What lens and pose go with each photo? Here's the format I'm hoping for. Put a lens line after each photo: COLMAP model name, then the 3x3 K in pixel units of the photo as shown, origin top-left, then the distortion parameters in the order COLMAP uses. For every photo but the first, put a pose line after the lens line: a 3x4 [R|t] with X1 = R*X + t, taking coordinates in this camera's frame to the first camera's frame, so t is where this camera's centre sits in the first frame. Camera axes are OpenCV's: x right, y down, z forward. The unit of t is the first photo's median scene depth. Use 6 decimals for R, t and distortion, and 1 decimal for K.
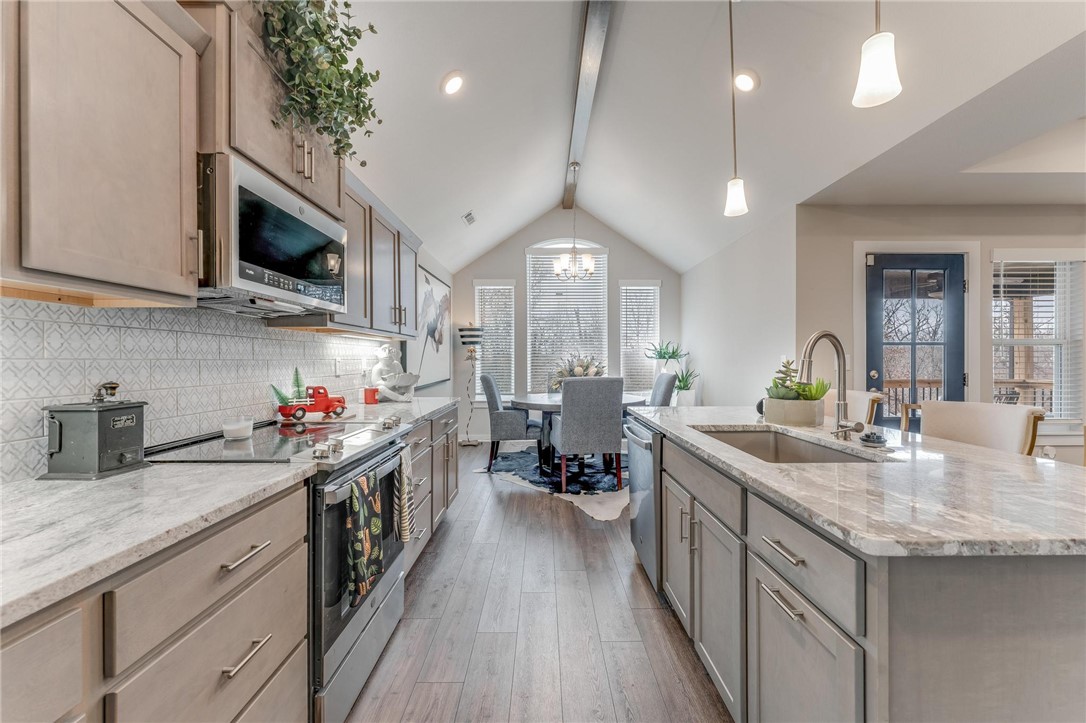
lens RADIAL K [[430.8, 0, 544.5], [0, 430.8, 360.0], [0, 0, 1]] dist [0.001947, -0.000965]
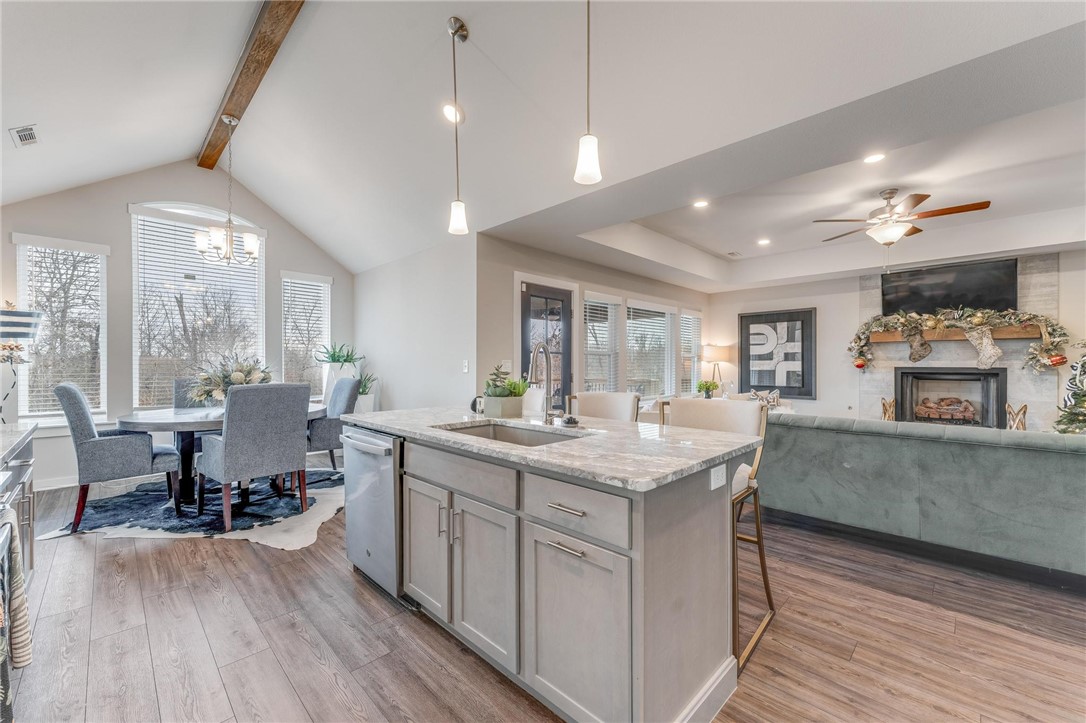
lens RADIAL K [[430.8, 0, 544.6], [0, 430.8, 364.8], [0, 0, 1]] dist [0.001947, -0.000965]
pose [[0.705186, 0.001492, 0.709021, -0.122036], [-0.002813, 0.999996, 0.000693, 0.000596], [-0.709017, -0.002483, 0.705187, 0.037299]]
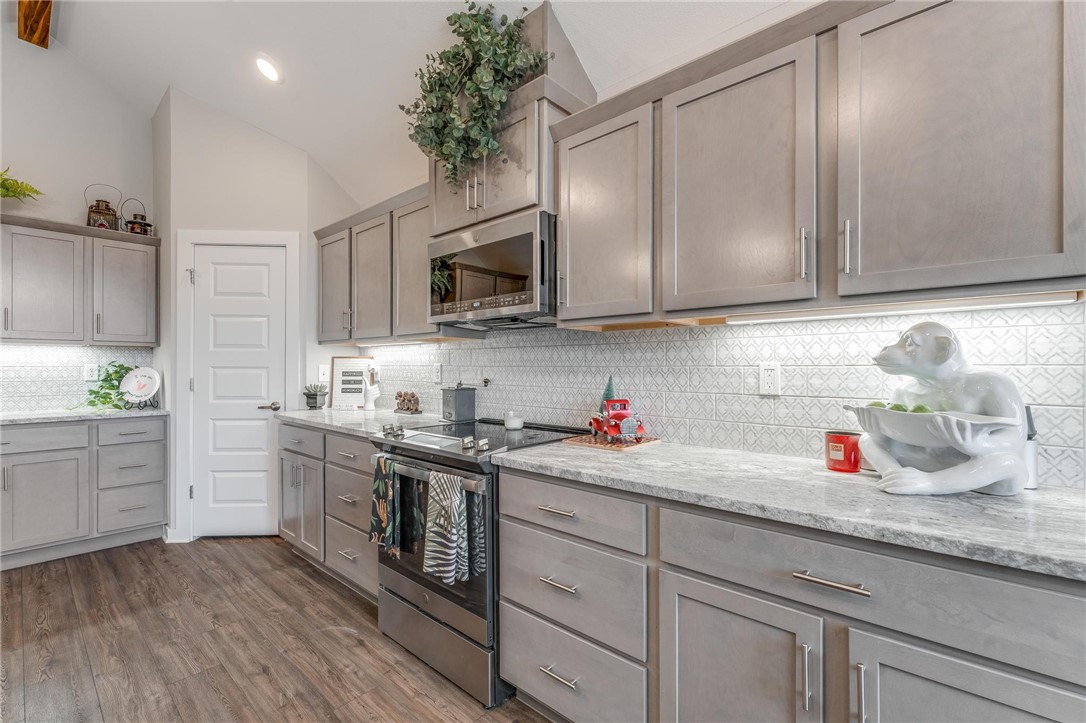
lens RADIAL K [[467.4, 0, 550.3], [0, 467.4, 366.2], [0, 0, 1]] dist [-0.003725, 0.000439]
pose [[-0.665540, -0.001188, -0.746361, 0.117774], [0.000527, 0.999998, -0.002061, 0.000524], [0.746362, -0.001765, -0.665538, 0.954490]]
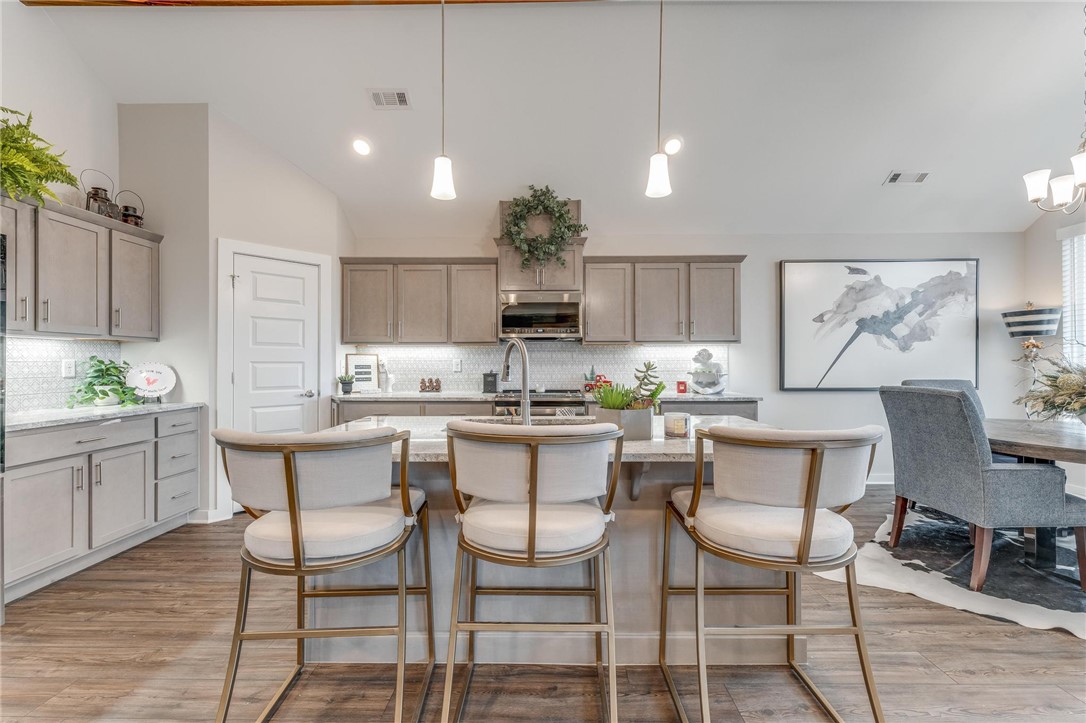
lens RADIAL K [[430.8, 0, 546.9], [0, 430.8, 360.2], [0, 0, 1]] dist [0.001947, -0.000965]
pose [[-0.014554, -0.002780, -0.999890, 0.860325], [0.002618, 0.999993, -0.002818, 0.000469], [0.999891, -0.002658, -0.014547, 0.514584]]
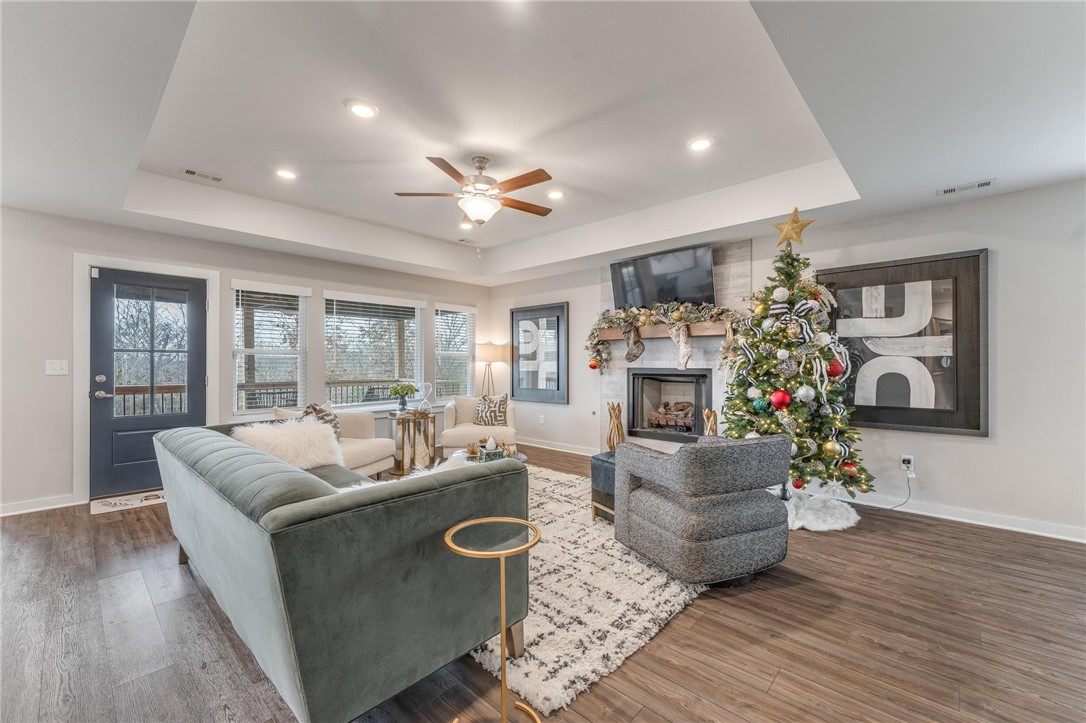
lens RADIAL K [[430.8, 0, 545.6], [0, 430.8, 361.3], [0, 0, 1]] dist [0.001947, -0.000965]
pose [[0.681022, 0.005848, 0.732239, 0.733659], [-0.002589, 0.999981, -0.005579, -0.006493], [-0.732258, 0.001904, 0.681025, -0.563458]]
